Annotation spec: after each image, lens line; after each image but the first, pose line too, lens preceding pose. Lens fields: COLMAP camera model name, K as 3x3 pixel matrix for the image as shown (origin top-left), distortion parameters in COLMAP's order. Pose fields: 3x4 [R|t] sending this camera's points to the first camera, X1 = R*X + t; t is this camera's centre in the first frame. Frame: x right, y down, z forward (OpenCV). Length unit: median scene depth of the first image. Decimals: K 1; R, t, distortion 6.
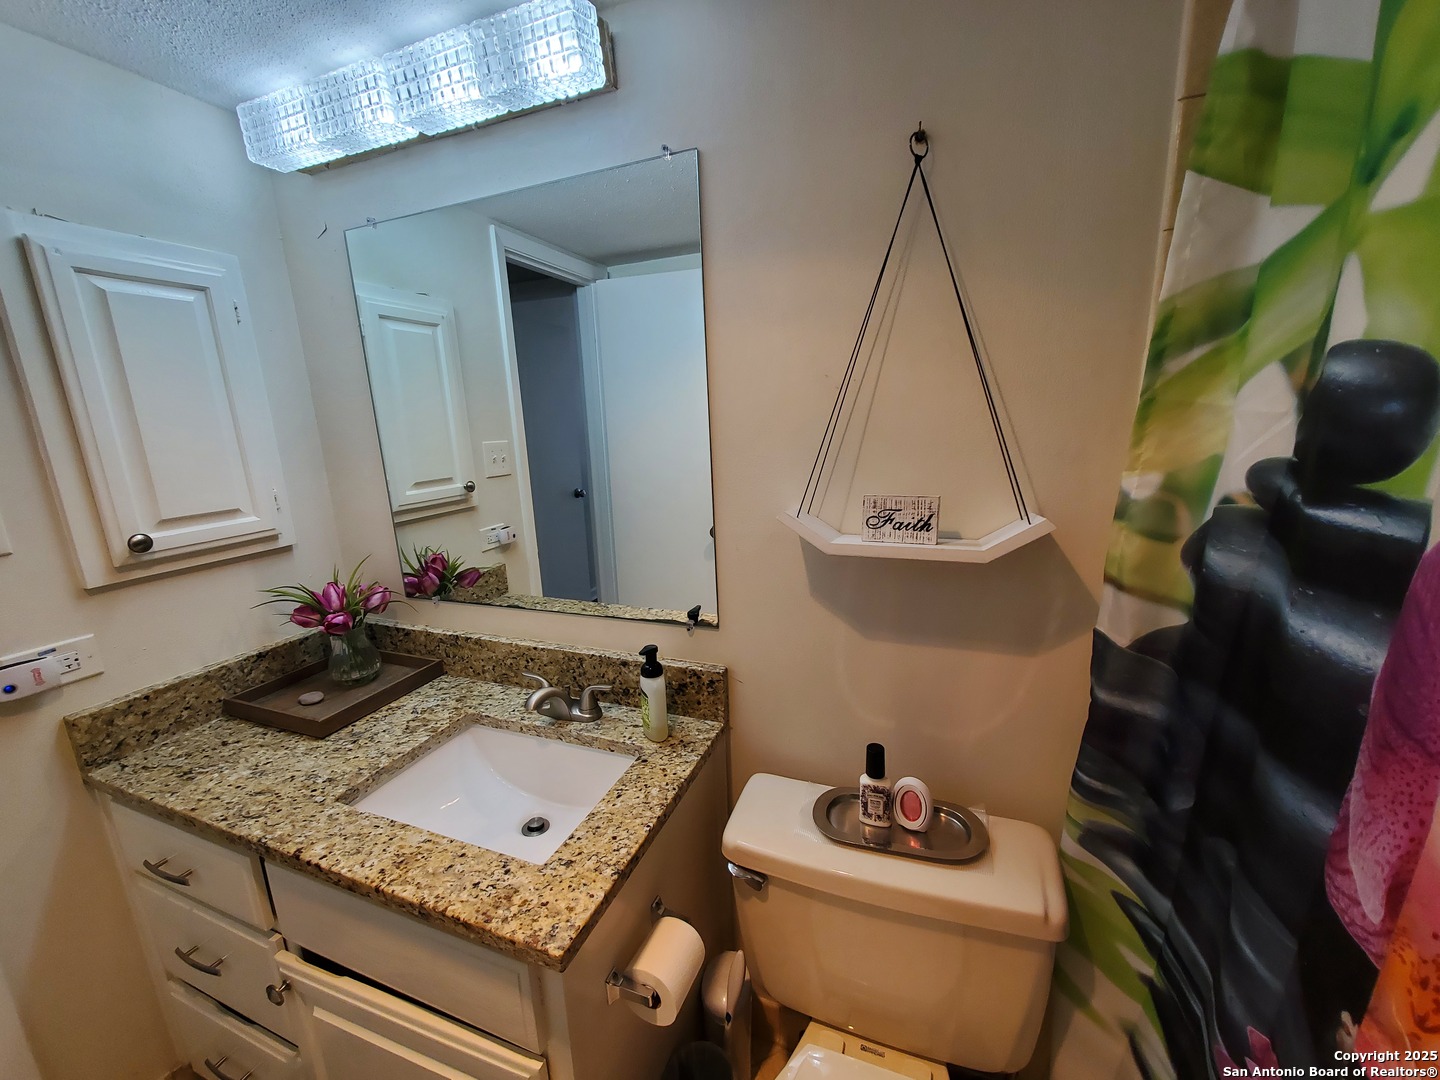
lens RADIAL K [[569.1, 0, 713.2], [0, 569.1, 544.7], [0, 0, 1]] dist [-0.001774, -0.000252]
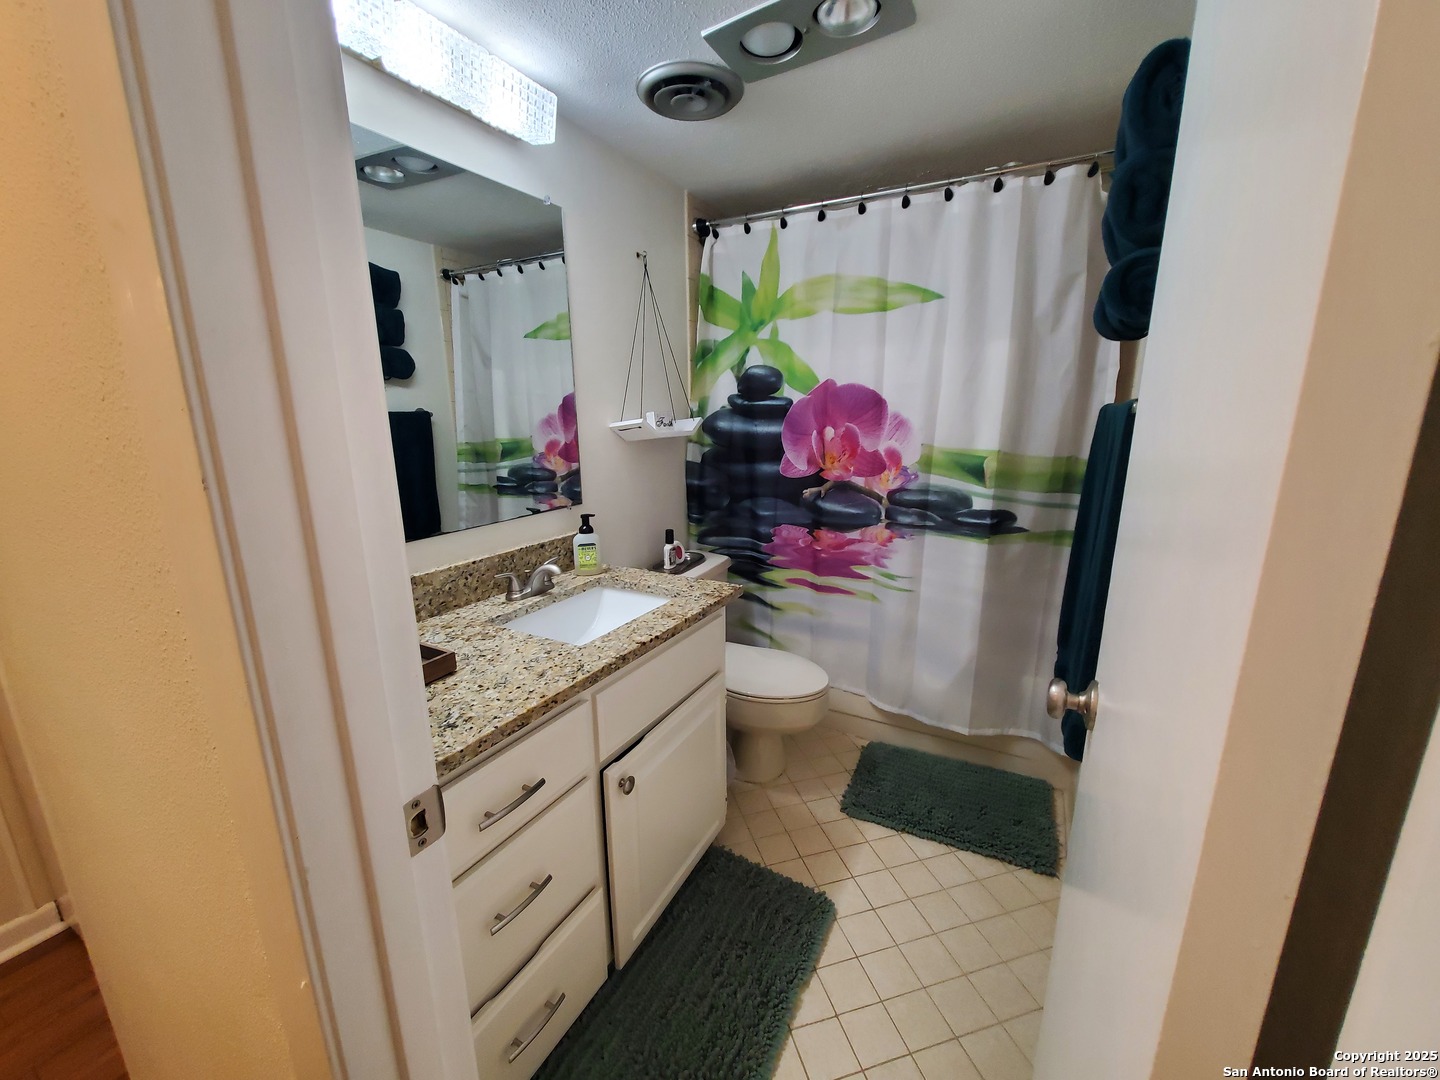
lens RADIAL K [[569.1, 0, 713.2], [0, 569.1, 544.7], [0, 0, 1]] dist [-0.001774, -0.000252]
pose [[0.117091, -0.204394, 0.971860, -2.362649], [0.227058, 0.958182, 0.174161, 0.097302], [-0.966817, 0.200276, 0.158604, 0.578195]]
